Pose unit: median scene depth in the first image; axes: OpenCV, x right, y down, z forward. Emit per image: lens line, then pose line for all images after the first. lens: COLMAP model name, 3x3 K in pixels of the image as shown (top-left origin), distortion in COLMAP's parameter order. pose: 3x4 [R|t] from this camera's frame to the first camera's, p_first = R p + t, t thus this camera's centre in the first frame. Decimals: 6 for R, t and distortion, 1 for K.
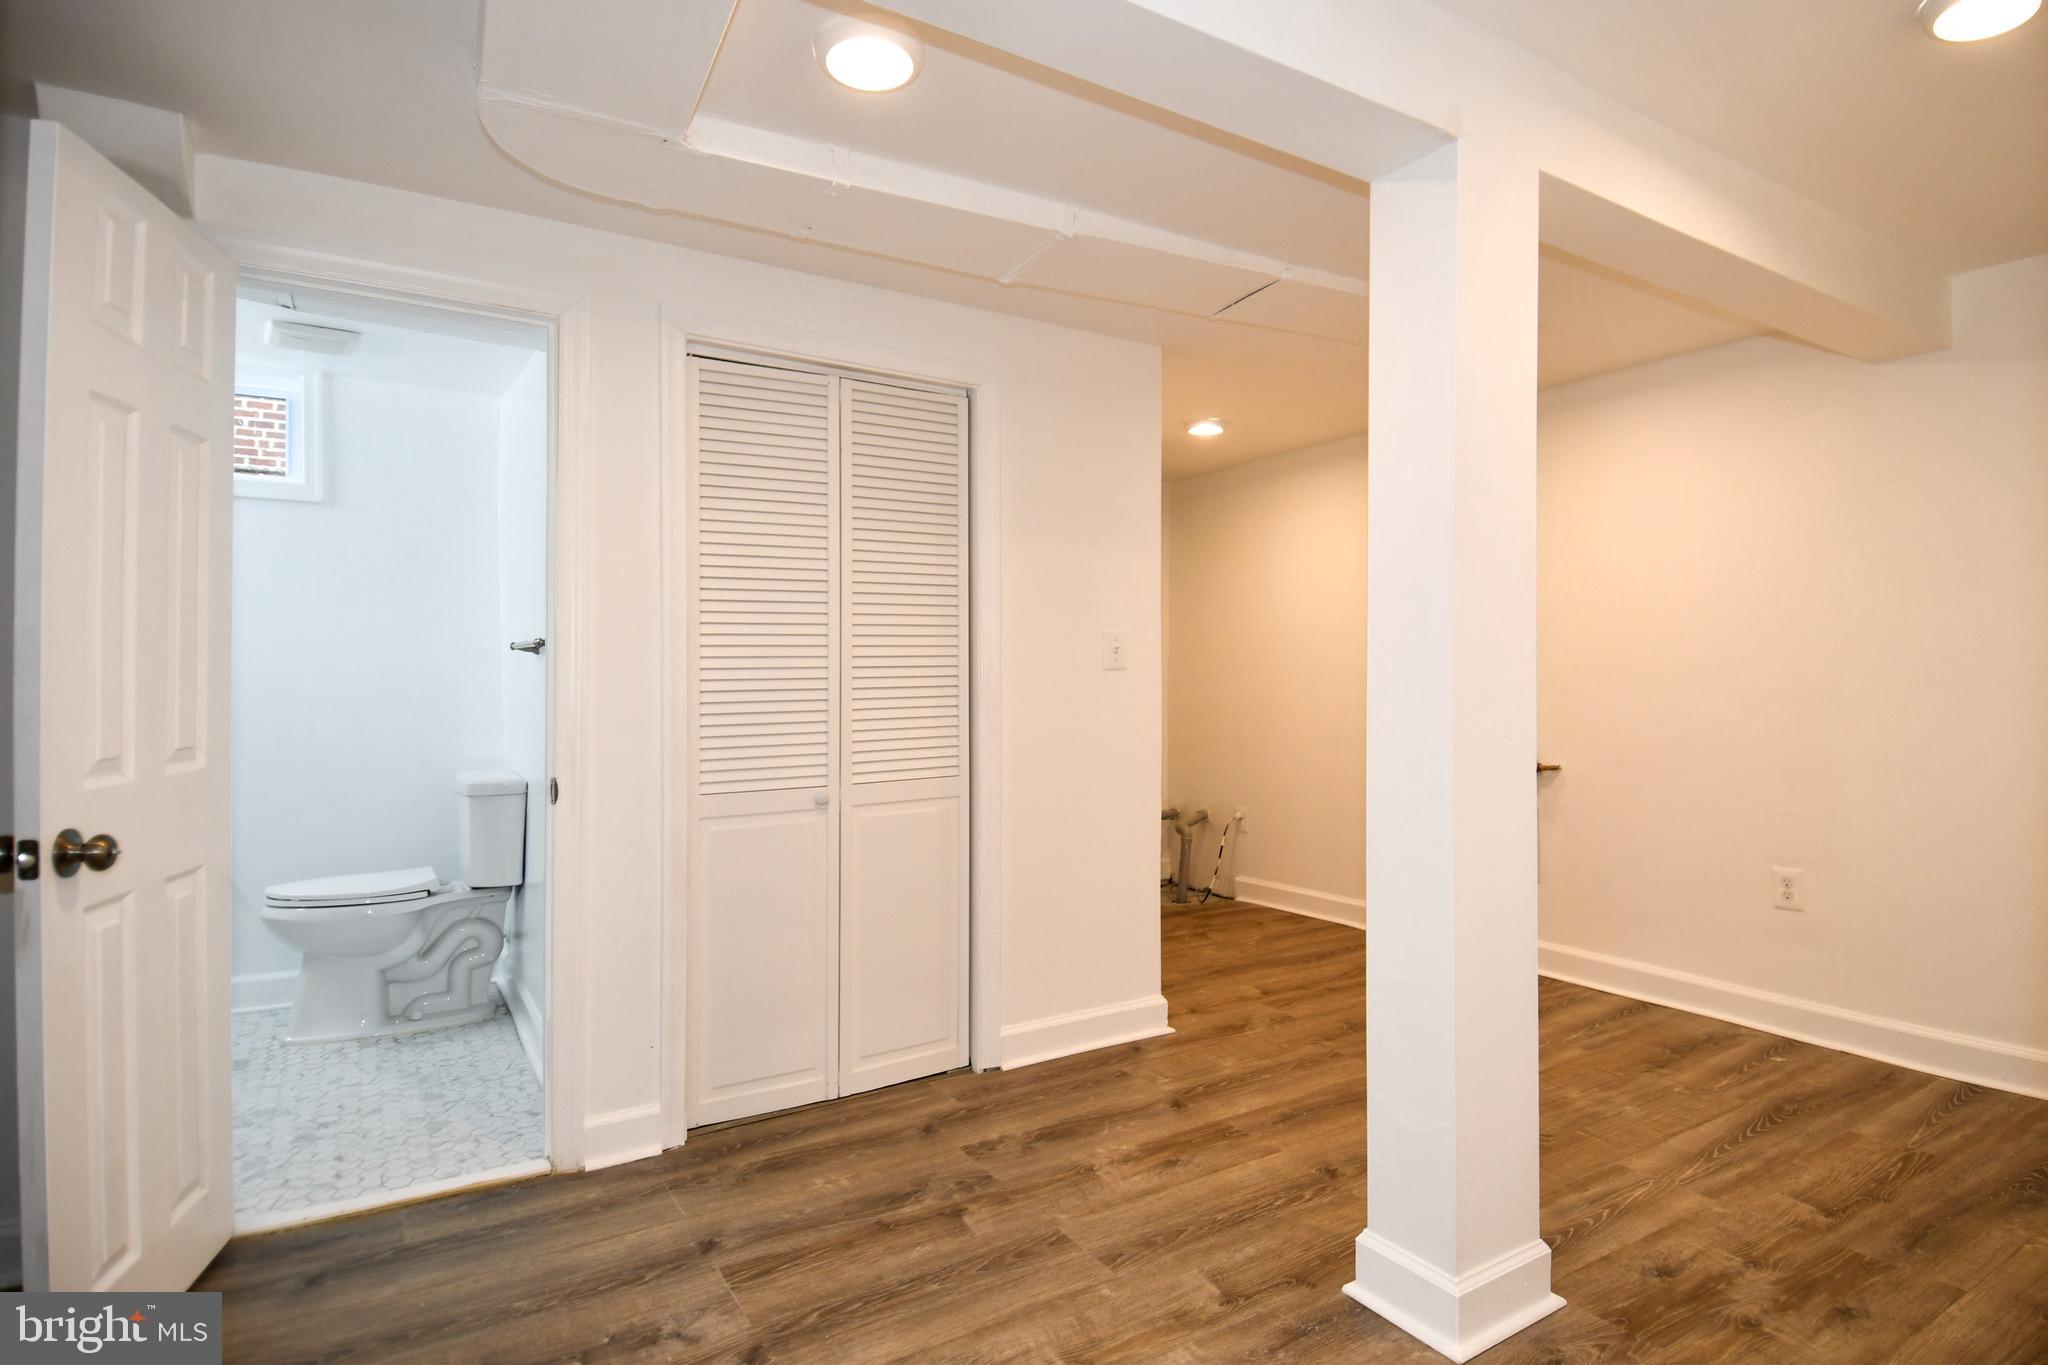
lens RADIAL K [[1077.5, 0, 1113.1], [0, 1077.5, 671.4], [0, 0, 1]] dist [0.049565, -0.062344]
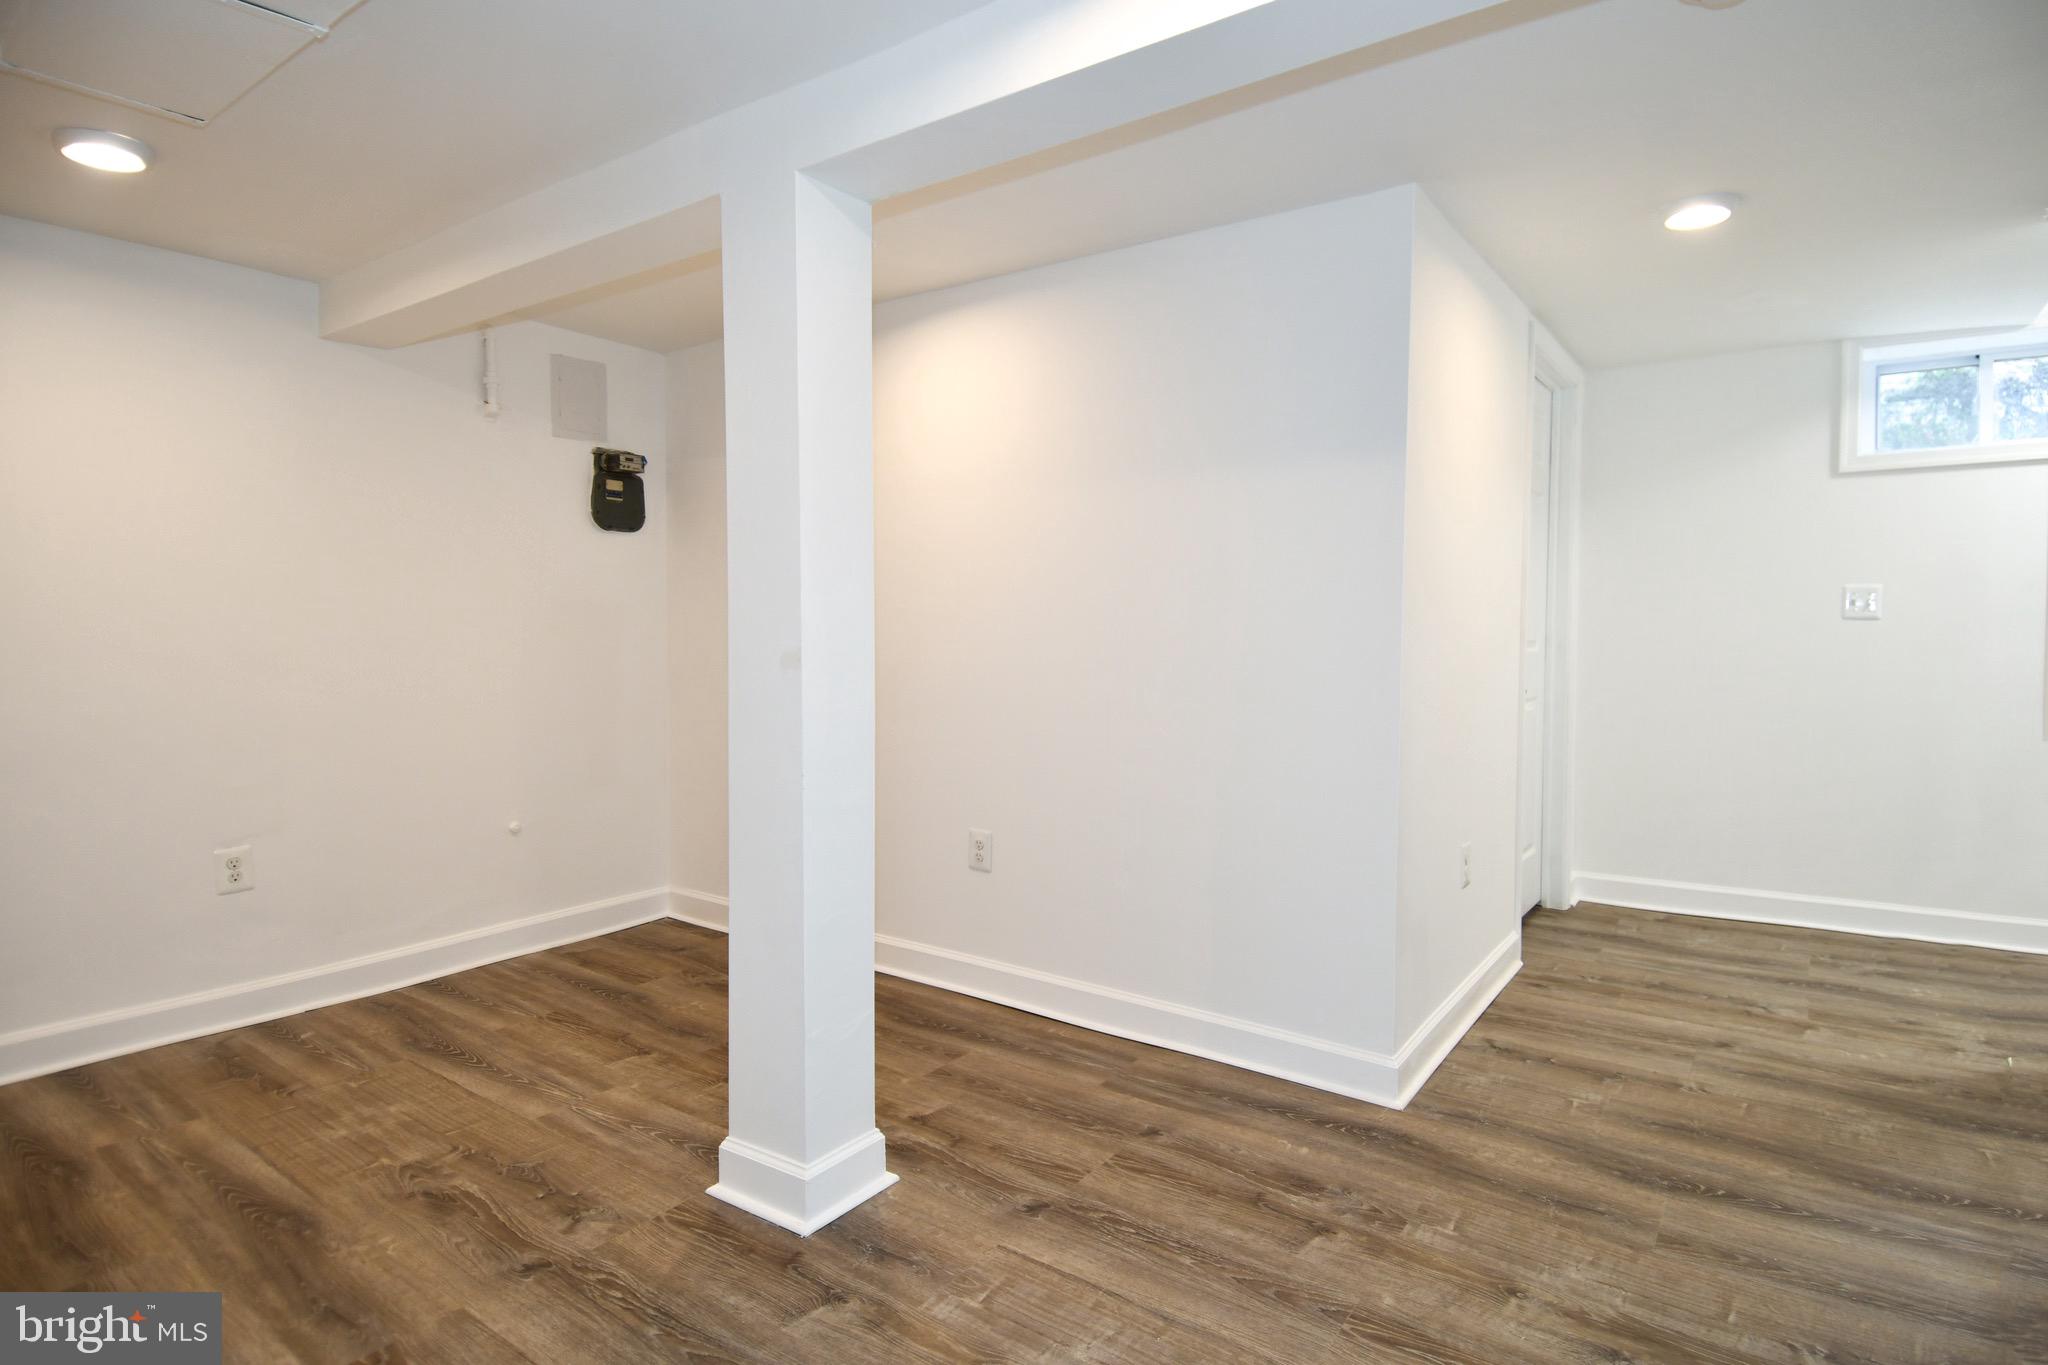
lens RADIAL K [[1118.2, 0, 1020.5], [0, 1118.2, 641.4], [0, 0, 1]] dist [0.058073, -0.071798]
pose [[-0.341114, -0.013543, 0.939924, -0.627787], [-0.002941, 0.999907, 0.013340, -0.013674], [-0.940017, 0.001786, -0.341122, 0.843161]]
